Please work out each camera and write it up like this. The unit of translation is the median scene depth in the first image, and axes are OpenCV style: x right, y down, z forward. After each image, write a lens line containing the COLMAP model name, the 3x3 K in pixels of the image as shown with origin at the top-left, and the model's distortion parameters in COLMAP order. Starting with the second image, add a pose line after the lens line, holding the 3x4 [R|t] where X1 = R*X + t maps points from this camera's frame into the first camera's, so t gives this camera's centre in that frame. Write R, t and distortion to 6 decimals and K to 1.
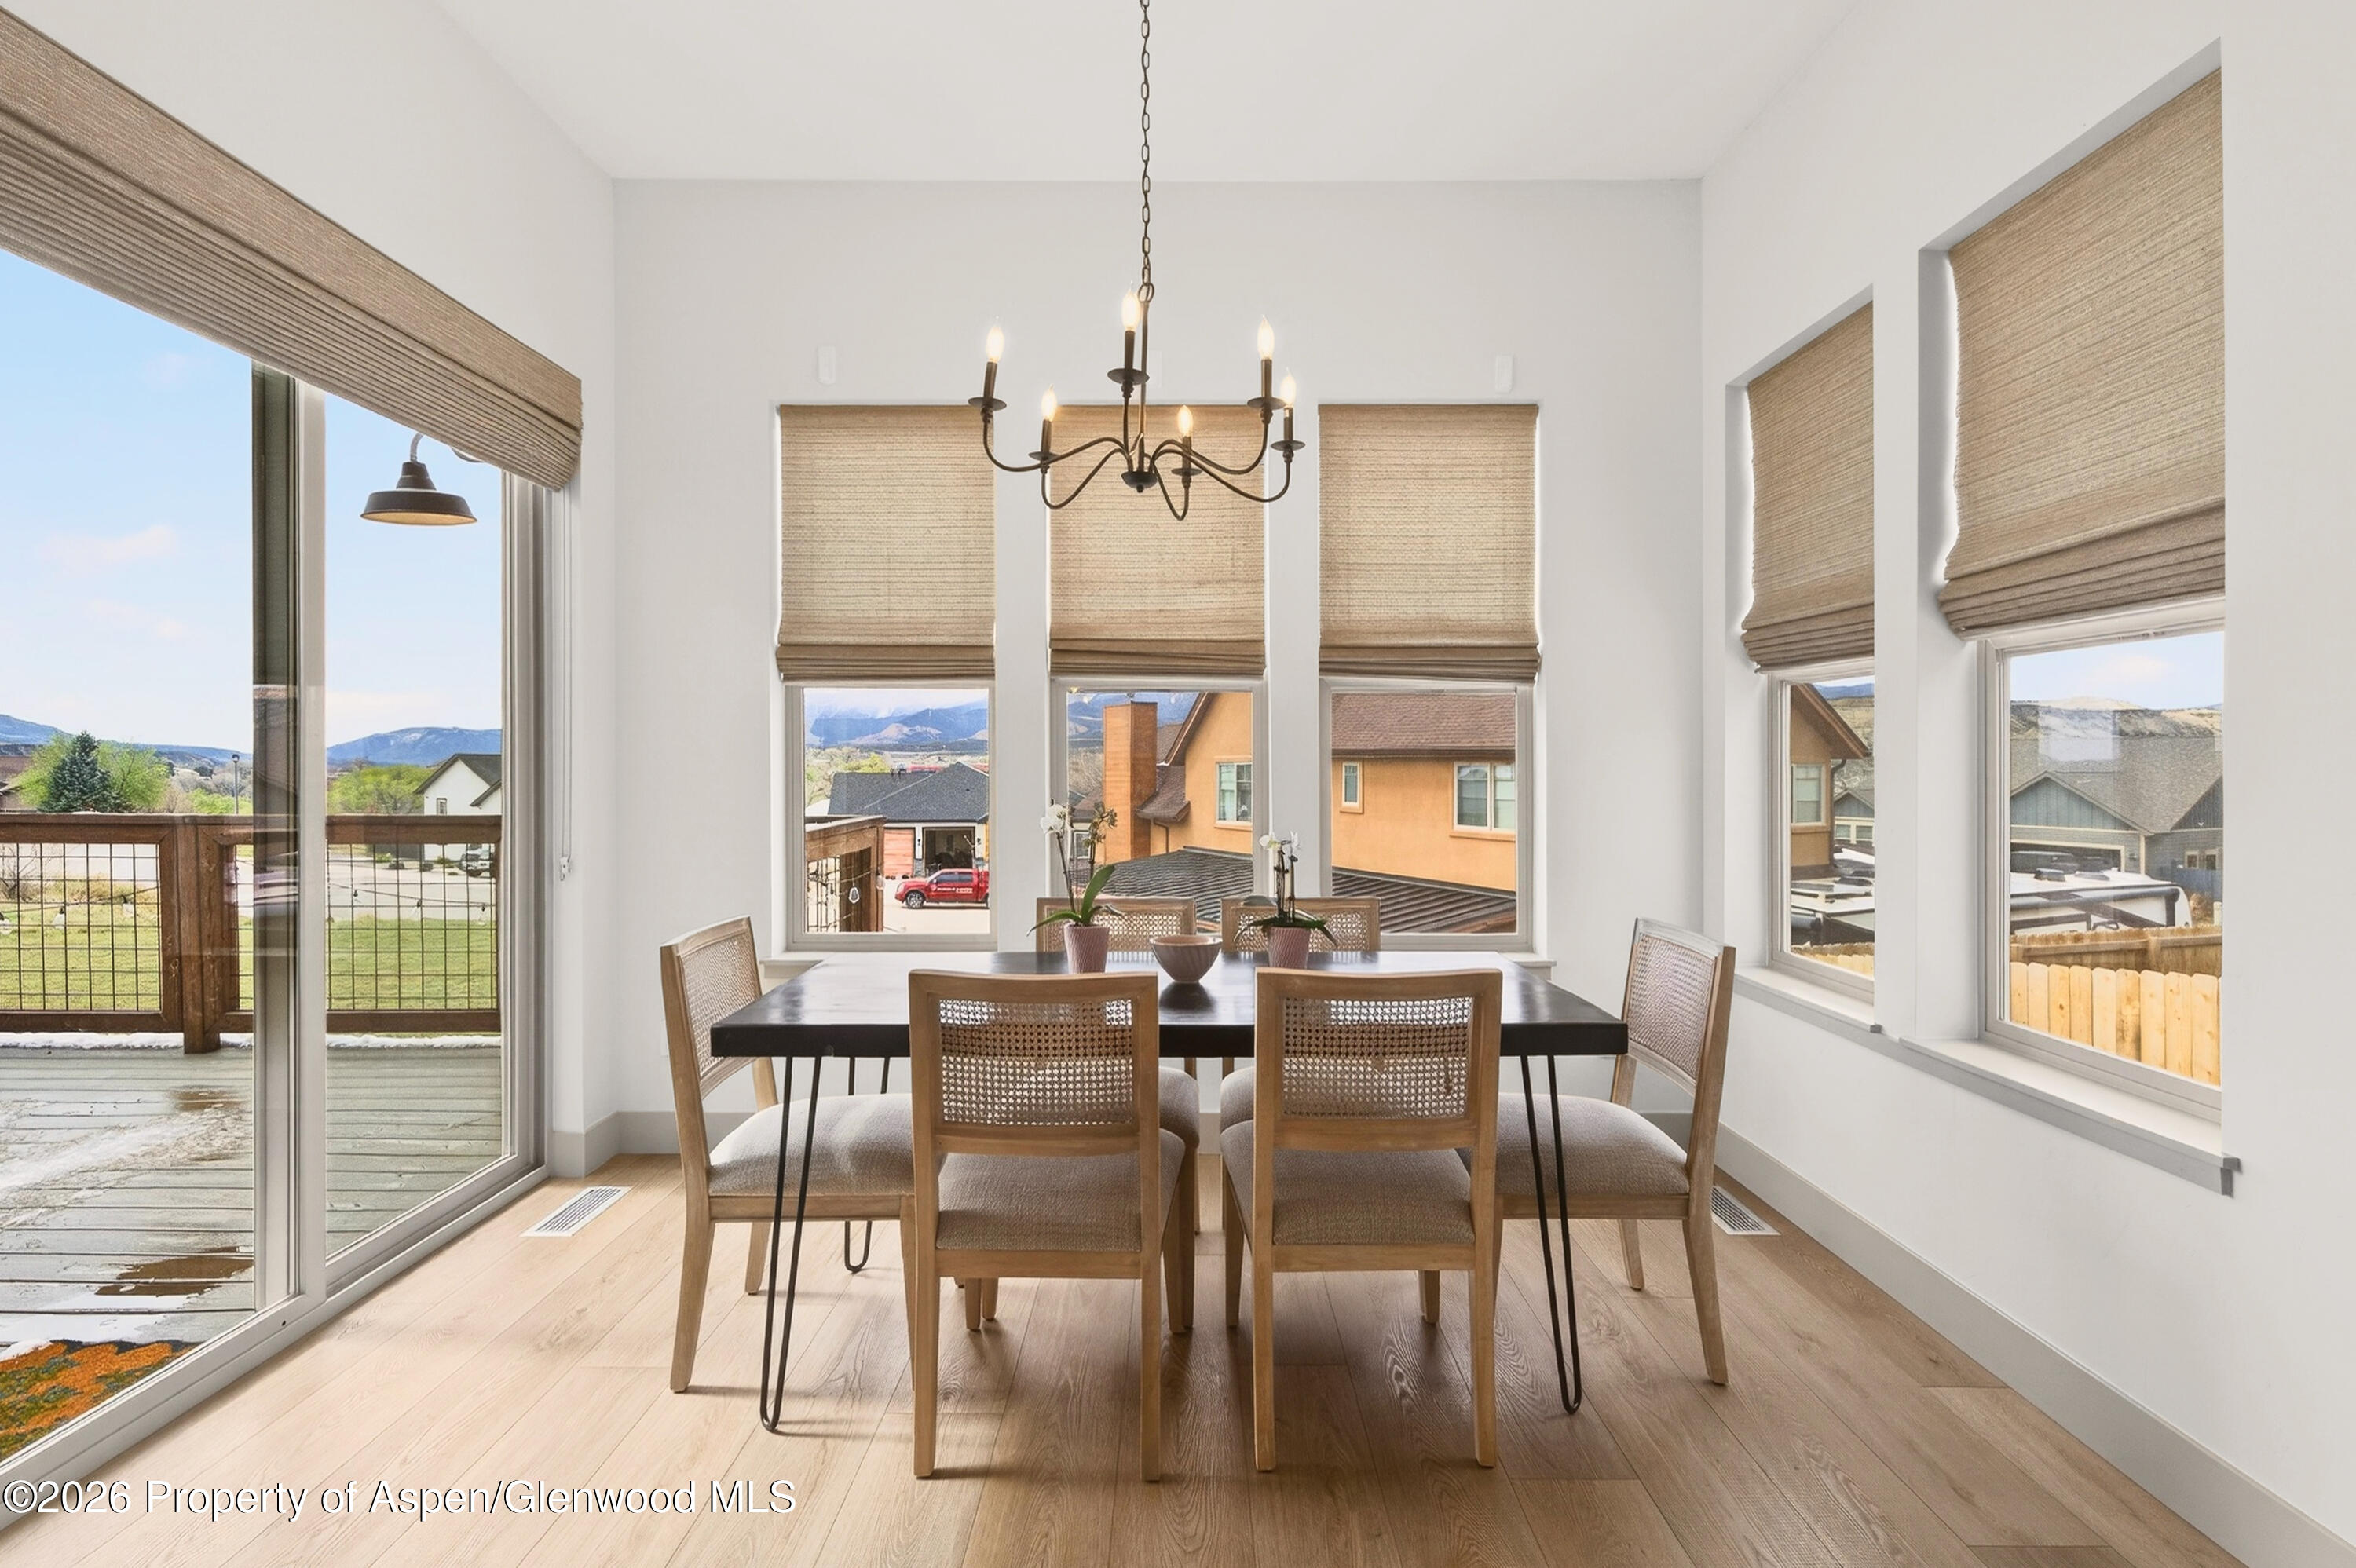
lens RADIAL K [[1103.8, 0, 1174.7], [0, 1103.8, 759.6], [0, 0, 1]] dist [-0.000974, -0.000119]
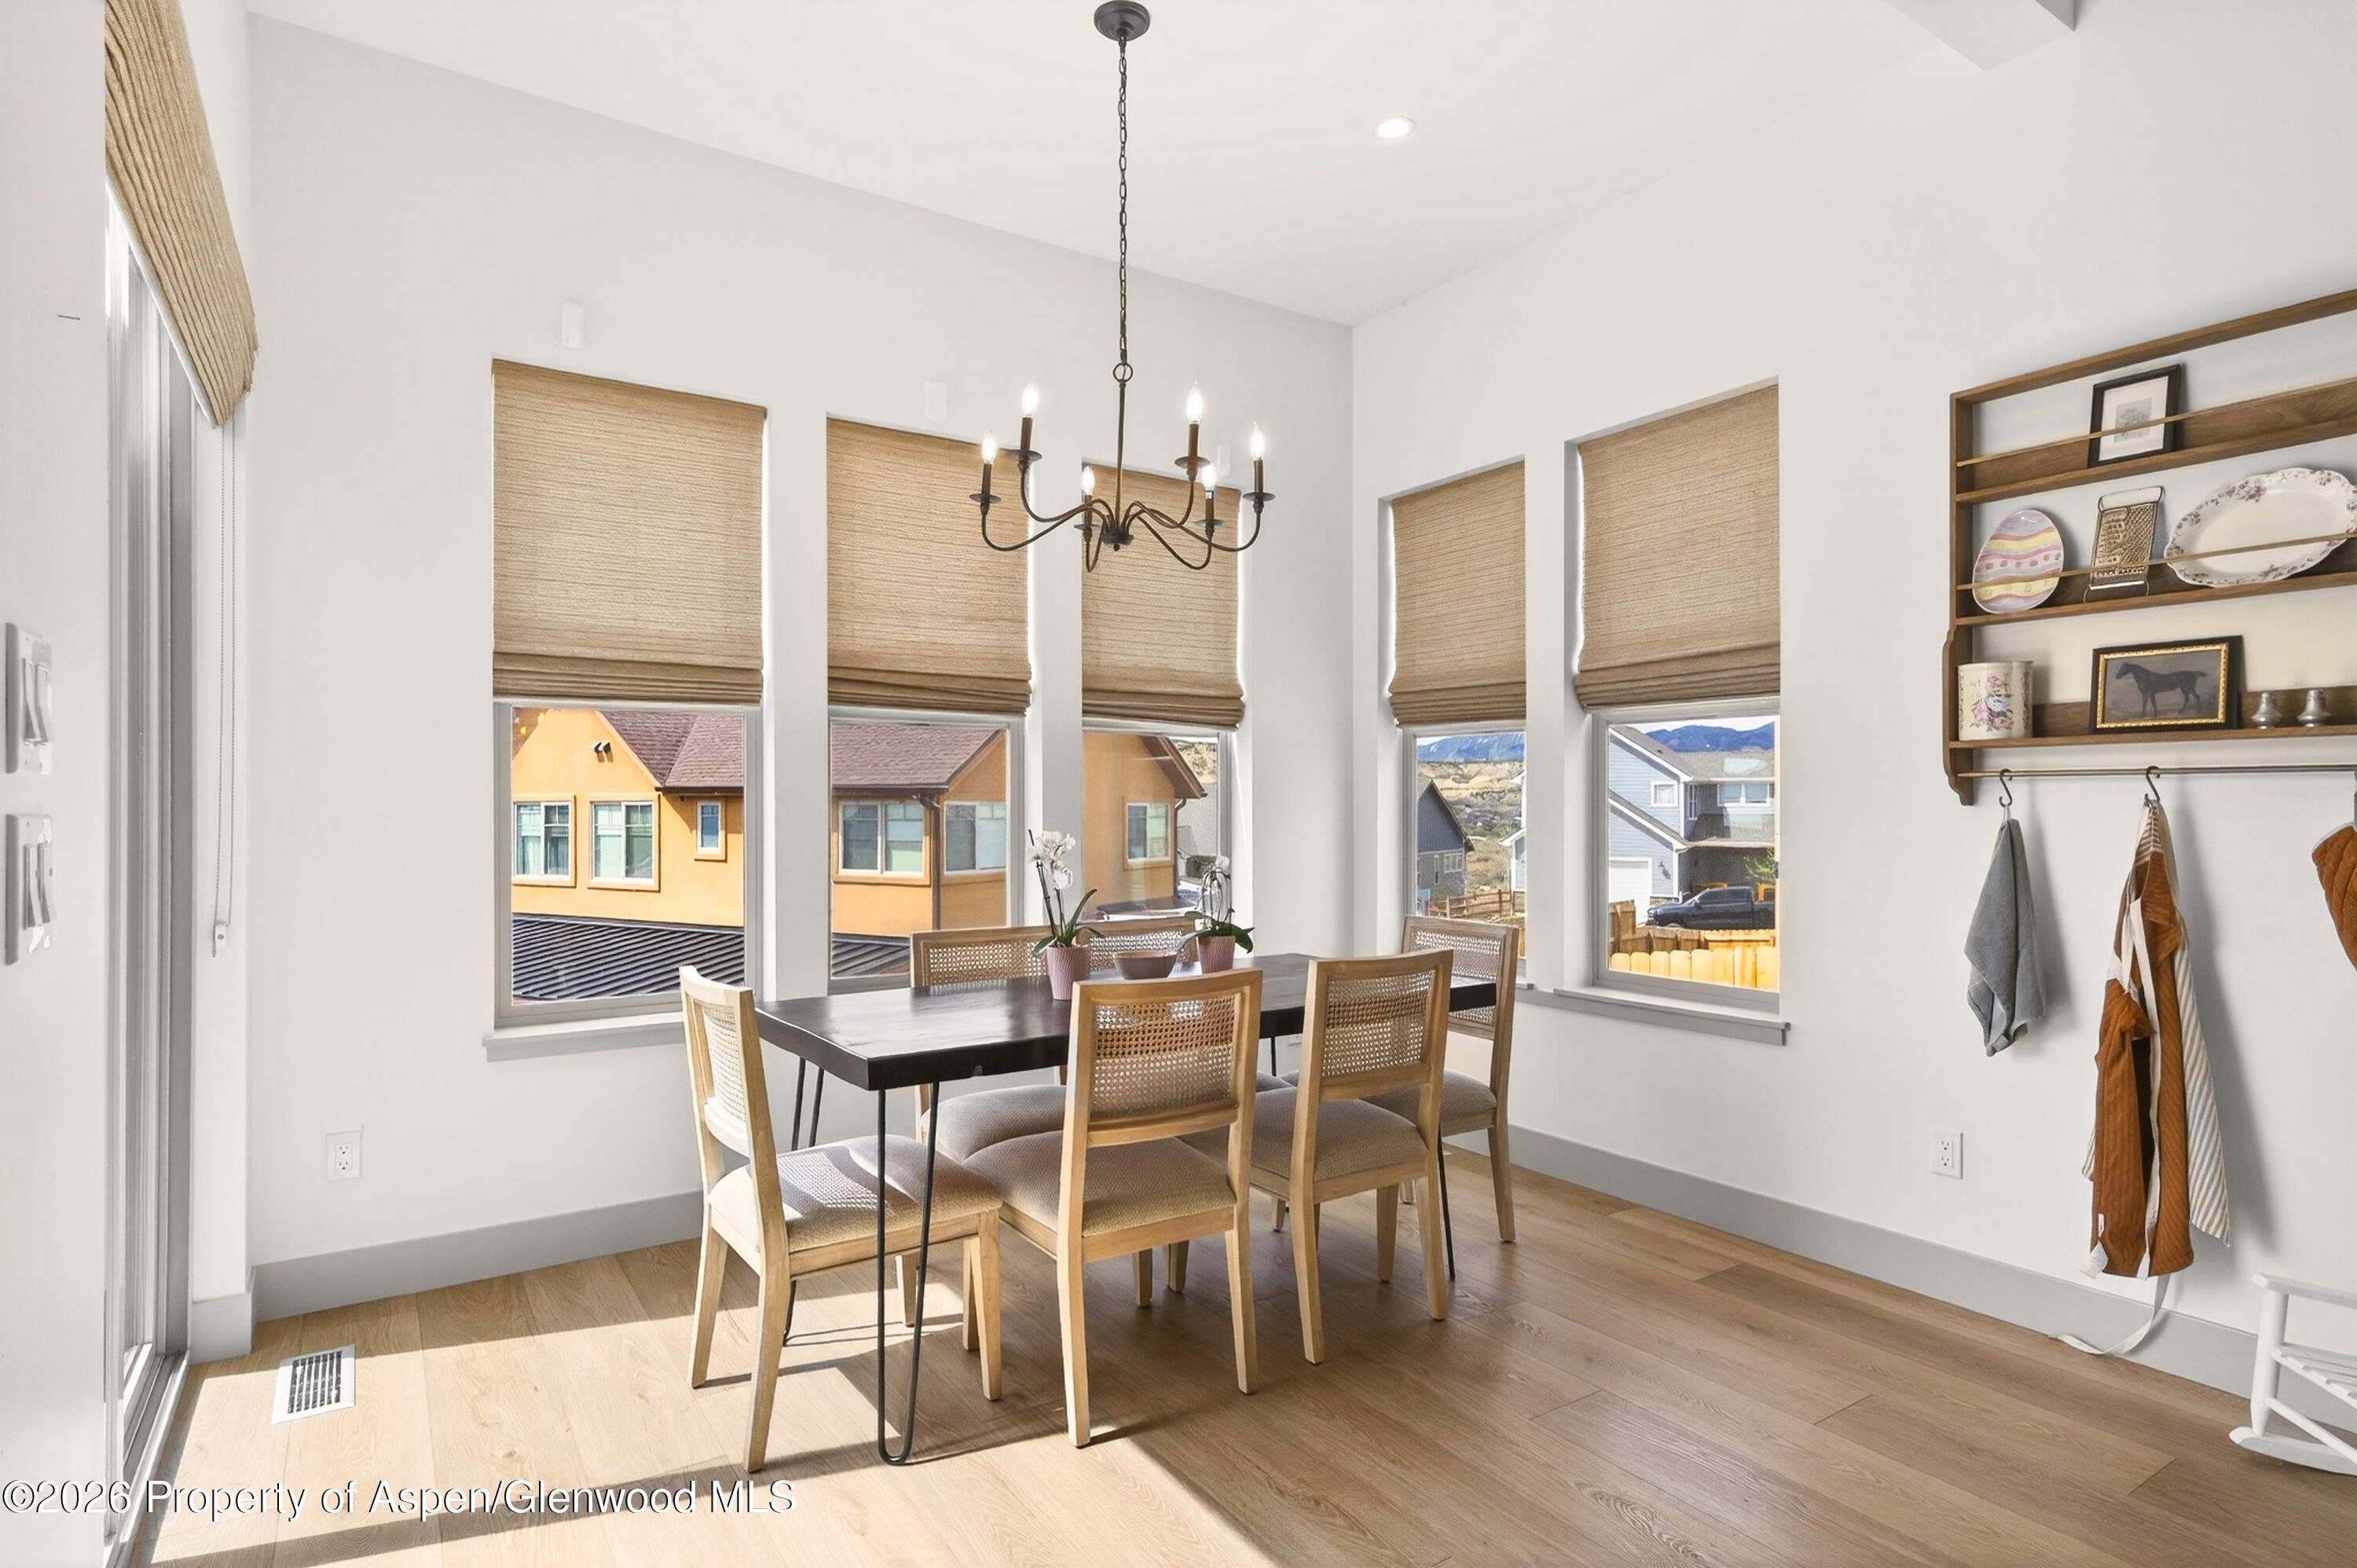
lens RADIAL K [[1224.7, 0, 1180.6], [0, 1224.7, 794.2], [0, 0, 1]] dist [0.003737, 0.000292]
pose [[0.829727, 0.002637, 0.558163, -0.473675], [-0.000069, 0.999989, -0.004622, 0.004985], [-0.558169, 0.003797, 0.829718, -0.036611]]
